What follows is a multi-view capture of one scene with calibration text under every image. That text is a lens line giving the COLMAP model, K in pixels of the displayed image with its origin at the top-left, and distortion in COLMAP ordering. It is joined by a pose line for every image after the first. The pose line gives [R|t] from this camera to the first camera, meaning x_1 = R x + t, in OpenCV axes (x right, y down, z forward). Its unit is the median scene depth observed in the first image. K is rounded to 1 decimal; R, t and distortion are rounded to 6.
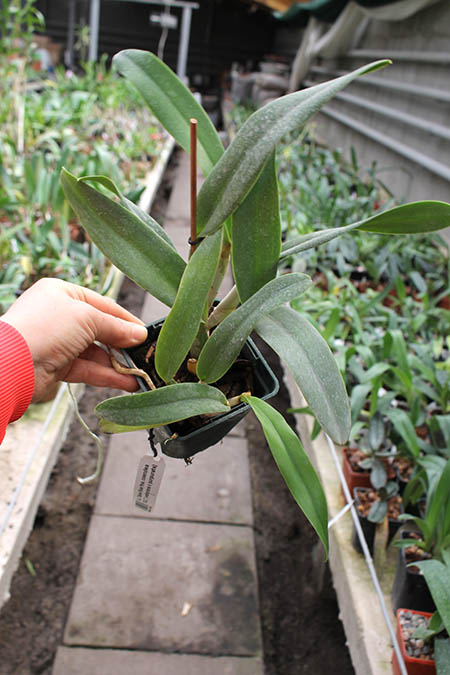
lens RADIAL K [[674.2, 0, 225.0], [0, 674.2, 337.5], [0, 0, 1]] dist [-0.148089, 0.159304]
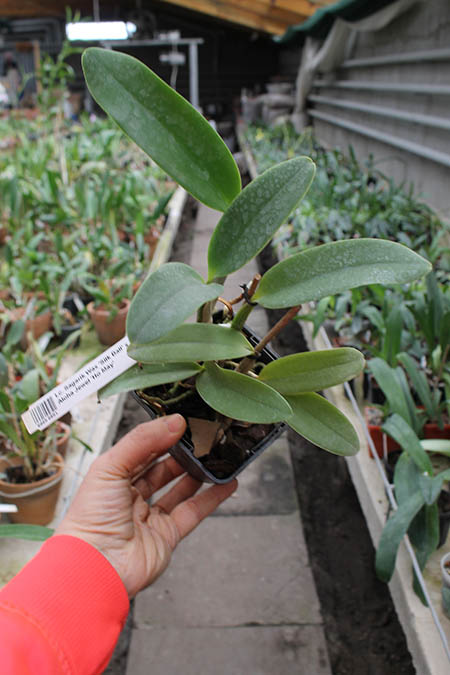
lens RADIAL K [[674.2, 0, 225.0], [0, 674.2, 337.5], [0, 0, 1]] dist [-0.148089, 0.159304]
pose [[0.991196, -0.117116, -0.061763, 0.011244], [0.114608, 0.992492, -0.042715, 0.059199], [0.066302, 0.035261, 0.997176, -0.123704]]
